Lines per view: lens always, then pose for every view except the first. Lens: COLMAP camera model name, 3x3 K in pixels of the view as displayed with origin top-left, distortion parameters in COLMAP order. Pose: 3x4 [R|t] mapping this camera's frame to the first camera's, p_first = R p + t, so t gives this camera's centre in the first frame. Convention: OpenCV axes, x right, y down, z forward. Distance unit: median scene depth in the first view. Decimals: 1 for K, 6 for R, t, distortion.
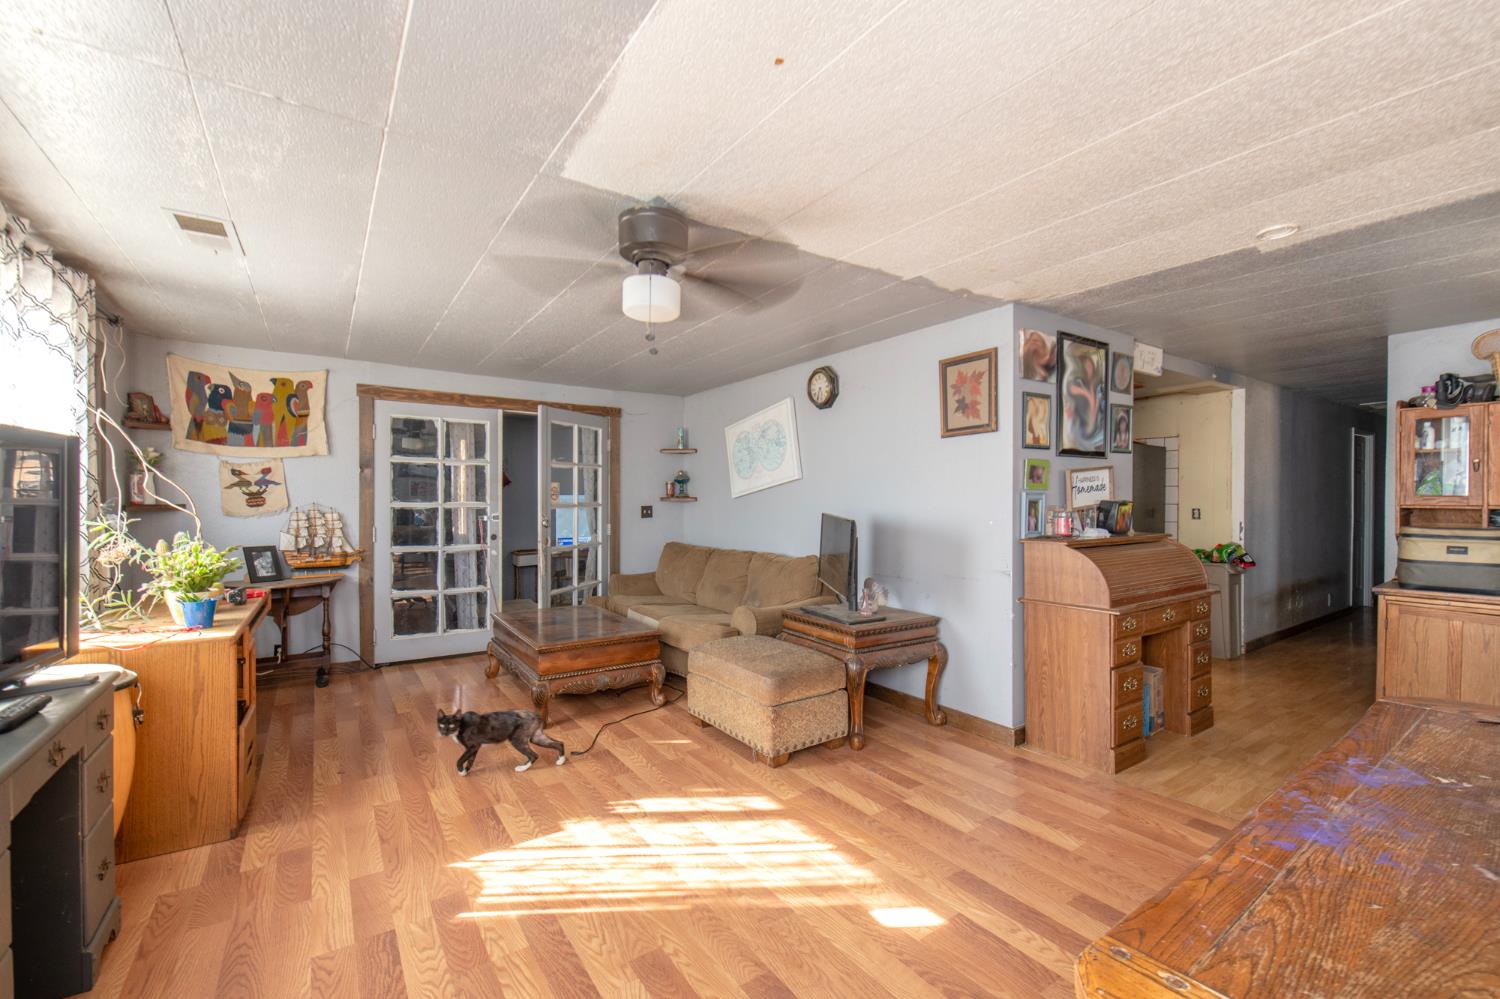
lens RADIAL K [[610.0, 0, 732.7], [0, 610.0, 487.9], [0, 0, 1]] dist [0.003797, -0.004925]
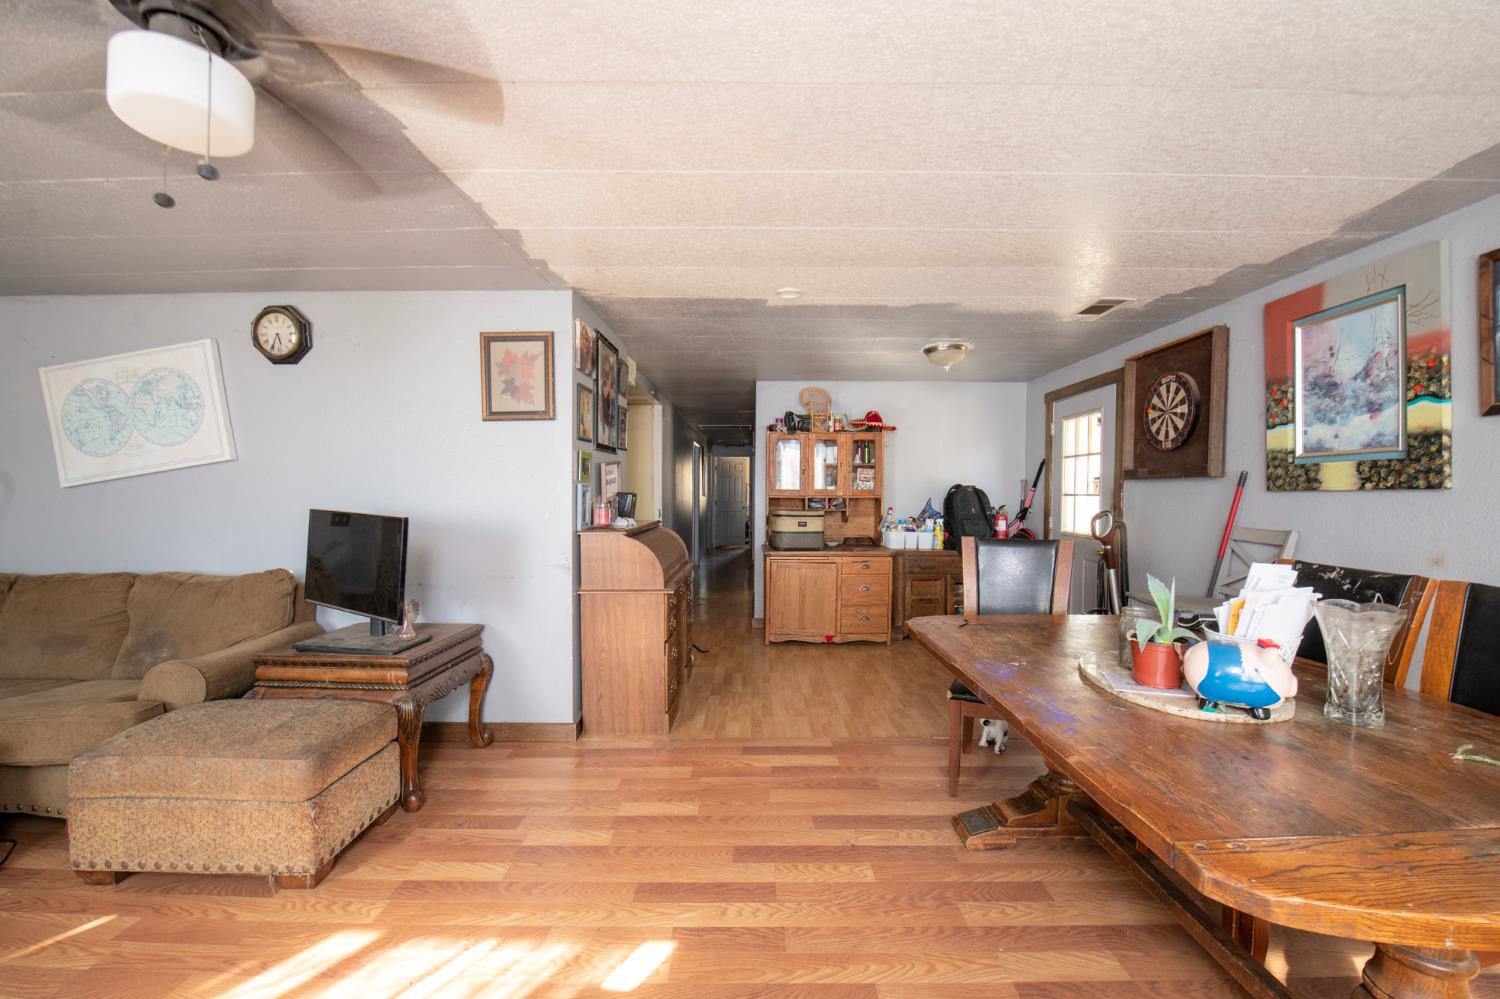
lens RADIAL K [[610.0, 0, 759.6], [0, 610.0, 495.2], [0, 0, 1]] dist [0.003797, -0.004925]
pose [[0.579335, -0.002065, 0.815087, -0.163402], [-0.018538, 0.999705, 0.015709, 0.004001], [-0.814879, -0.024211, 0.579125, 0.180967]]
